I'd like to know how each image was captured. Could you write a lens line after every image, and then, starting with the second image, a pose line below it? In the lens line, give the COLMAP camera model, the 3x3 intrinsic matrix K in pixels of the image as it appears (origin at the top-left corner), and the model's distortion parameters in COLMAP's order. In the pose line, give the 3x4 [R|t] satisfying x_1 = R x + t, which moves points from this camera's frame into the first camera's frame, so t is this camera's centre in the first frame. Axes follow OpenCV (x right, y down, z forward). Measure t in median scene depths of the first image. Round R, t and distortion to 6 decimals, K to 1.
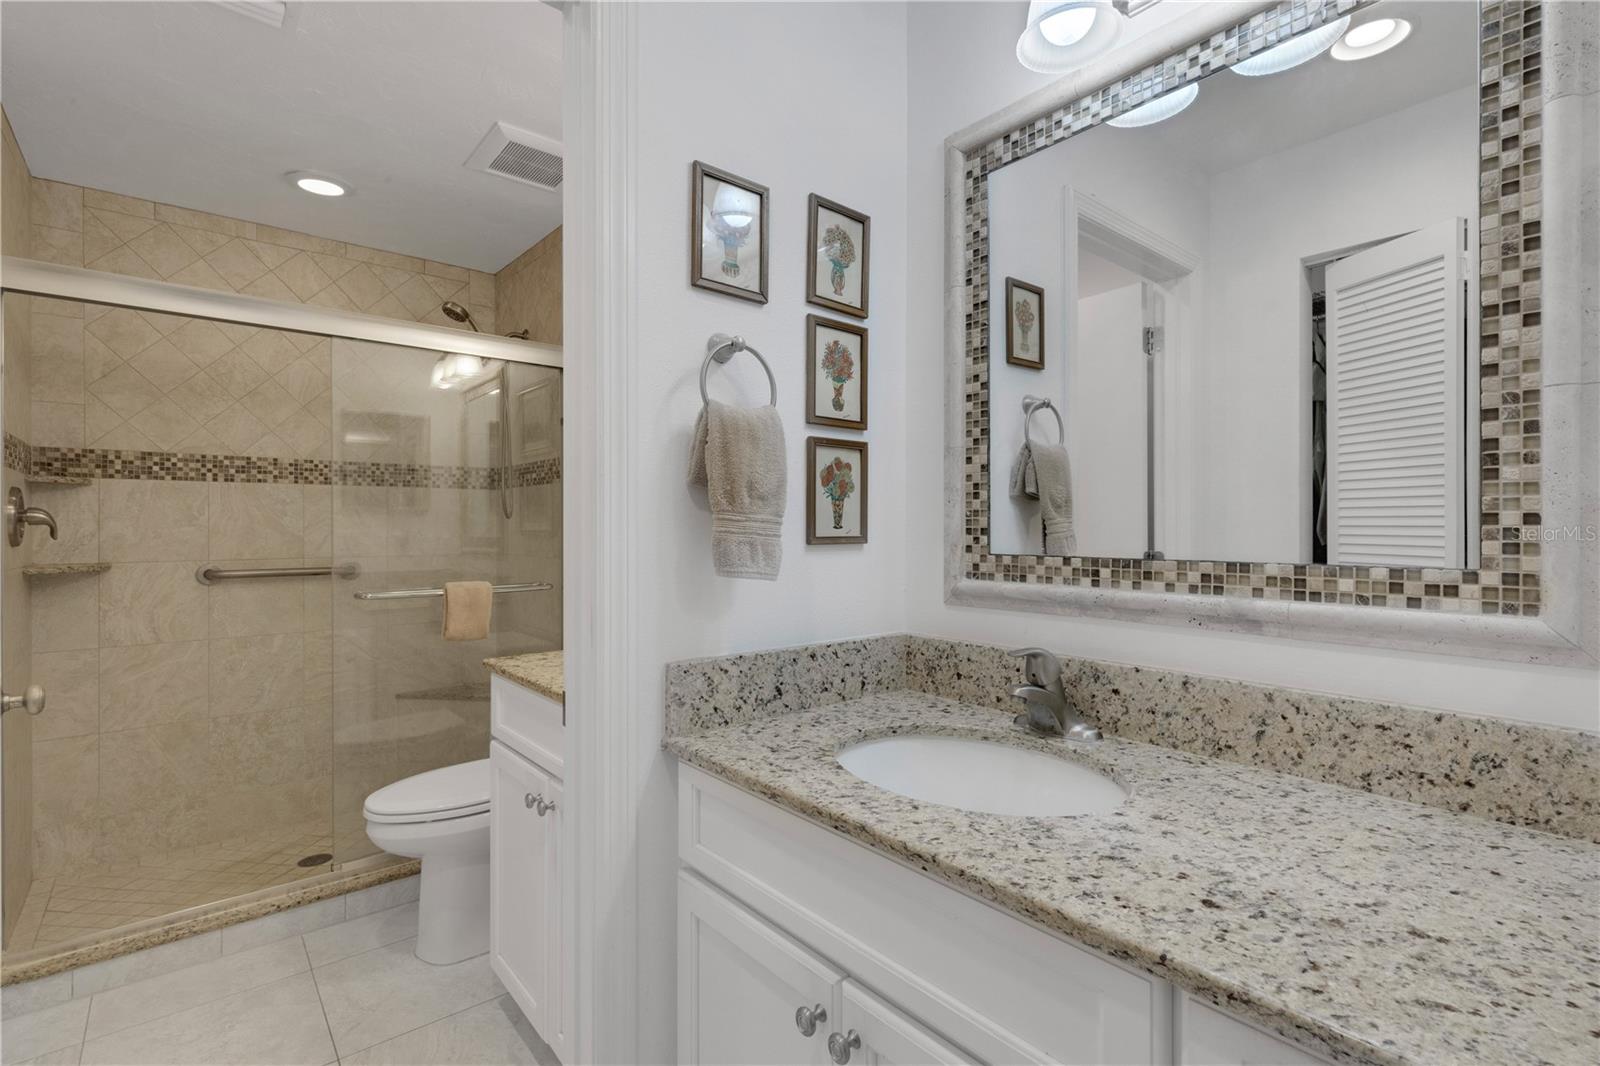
lens RADIAL K [[730.6, 0, 801.9], [0, 730.6, 527.0], [0, 0, 1]] dist [0.012914, 0.000267]
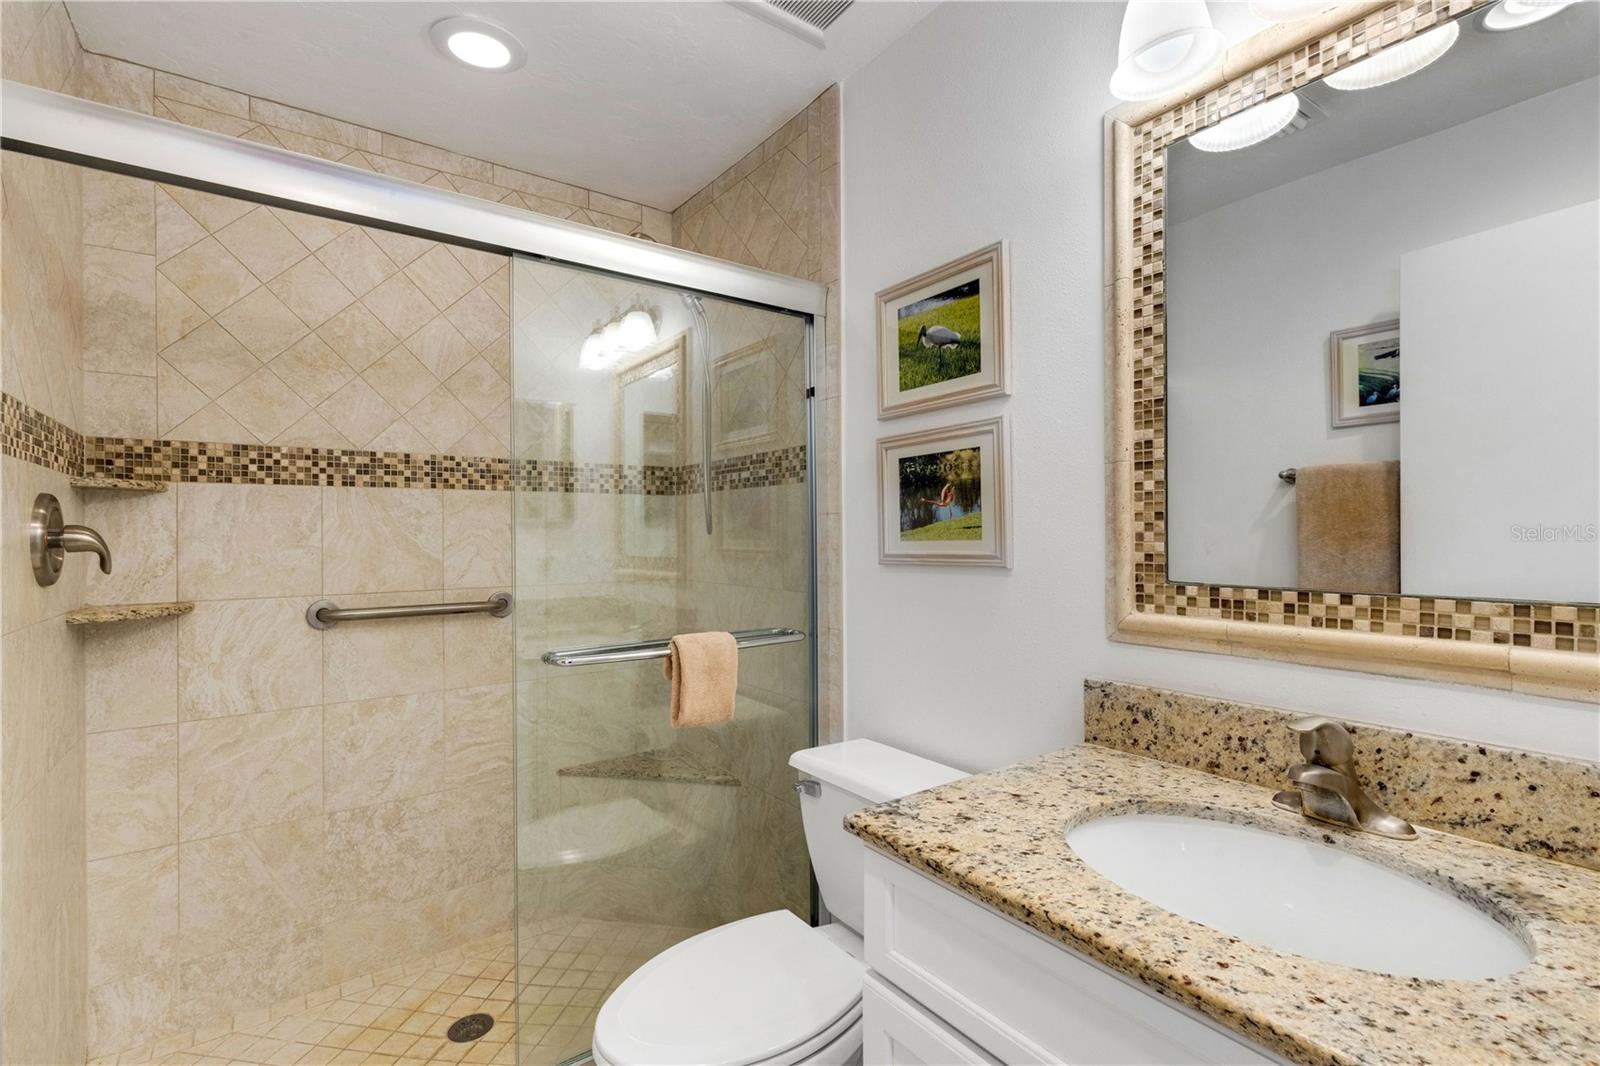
lens RADIAL K [[701.0, 0, 800.0], [0, 701.0, 533.0], [0, 0, 1]] dist [0.010401, -0.000287]
pose [[0.997967, -0.005281, -0.063520, -0.300787], [0.005249, 0.999986, -0.000664, -0.012880], [0.063523, 0.000329, 0.997980, 0.348626]]
